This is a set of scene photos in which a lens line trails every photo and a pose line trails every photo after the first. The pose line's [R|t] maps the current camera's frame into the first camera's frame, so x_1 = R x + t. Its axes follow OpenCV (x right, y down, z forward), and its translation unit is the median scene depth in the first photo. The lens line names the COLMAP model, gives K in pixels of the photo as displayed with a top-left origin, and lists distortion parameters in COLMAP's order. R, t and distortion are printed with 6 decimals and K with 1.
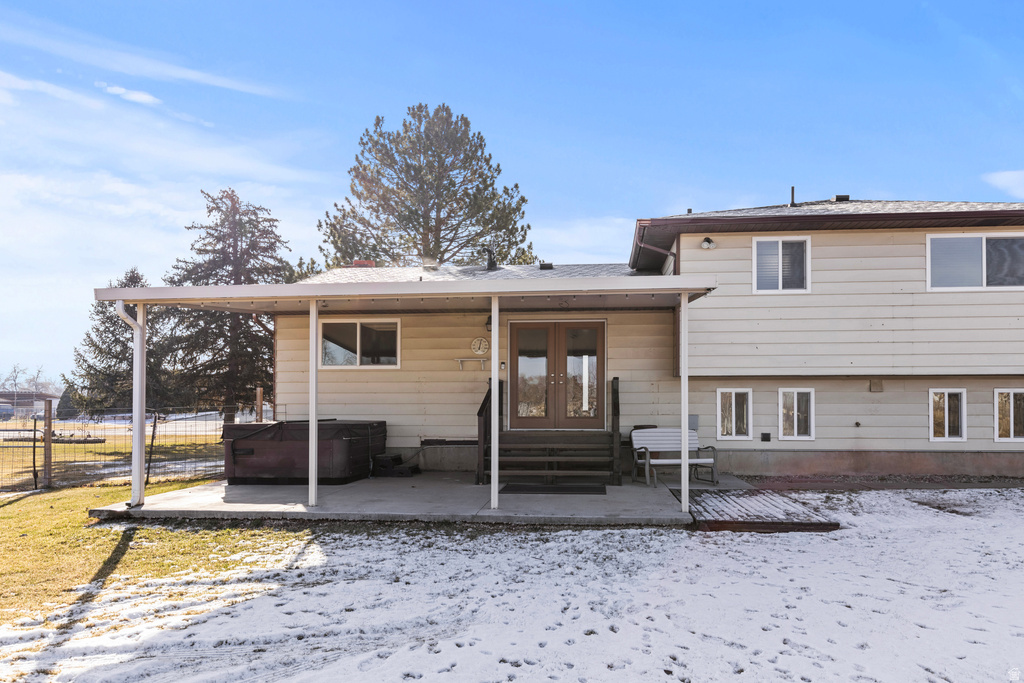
lens RADIAL K [[698.3, 0, 504.0], [0, 698.3, 397.3], [0, 0, 1]] dist [-0.003871, 0.000117]
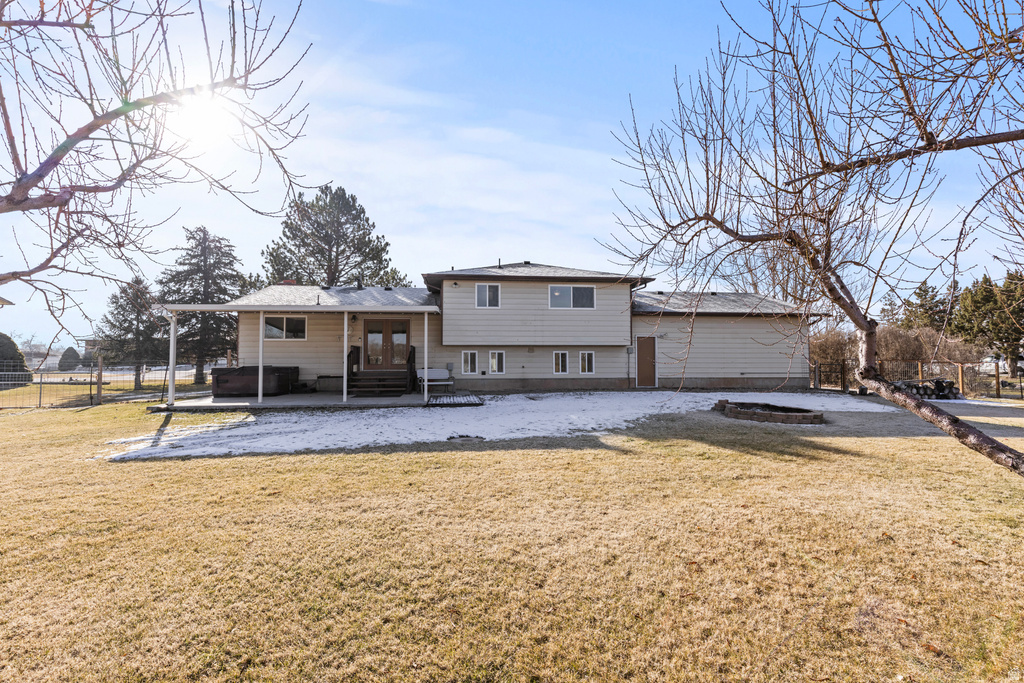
lens RADIAL K [[474.7, 0, 502.7], [0, 474.7, 345.0], [0, 0, 1]] dist [0.004525, -0.001086]
pose [[0.976713, 0.005654, 0.214477, 0.112052], [-0.000723, 0.999734, -0.023062, 0.003115], [-0.214550, 0.022370, 0.976457, -0.470552]]
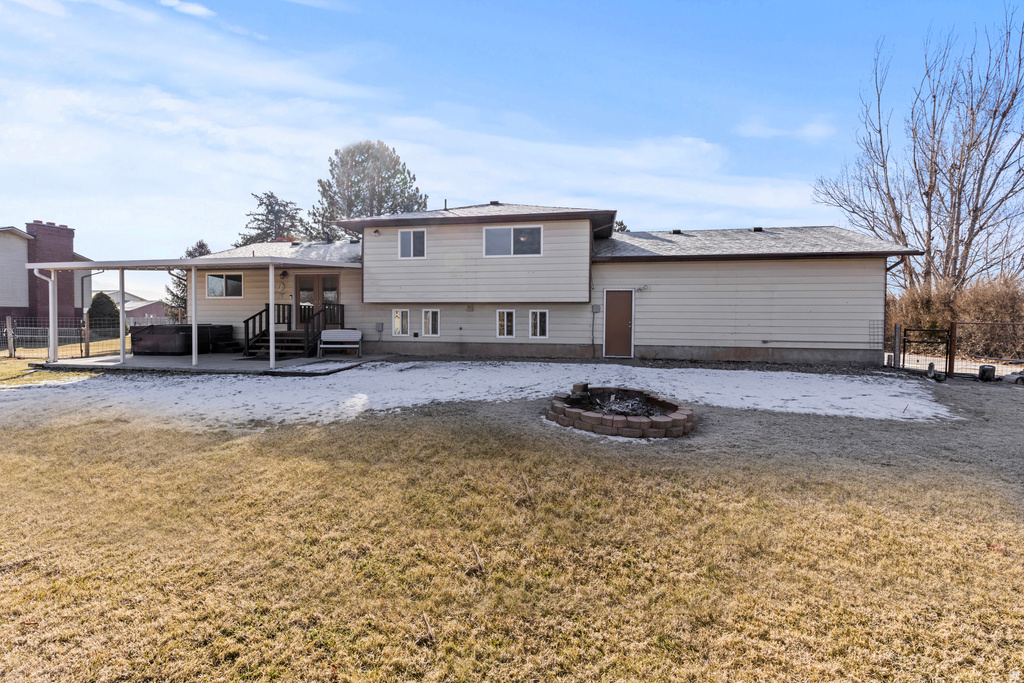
lens RADIAL K [[474.7, 0, 538.0], [0, 474.7, 325.9], [0, 0, 1]] dist [0.004525, -0.001086]
pose [[0.995245, 0.006571, -0.097180, 0.821185], [-0.004071, 0.999656, 0.025893, -0.001893], [0.097317, -0.025374, 0.994930, -0.243740]]
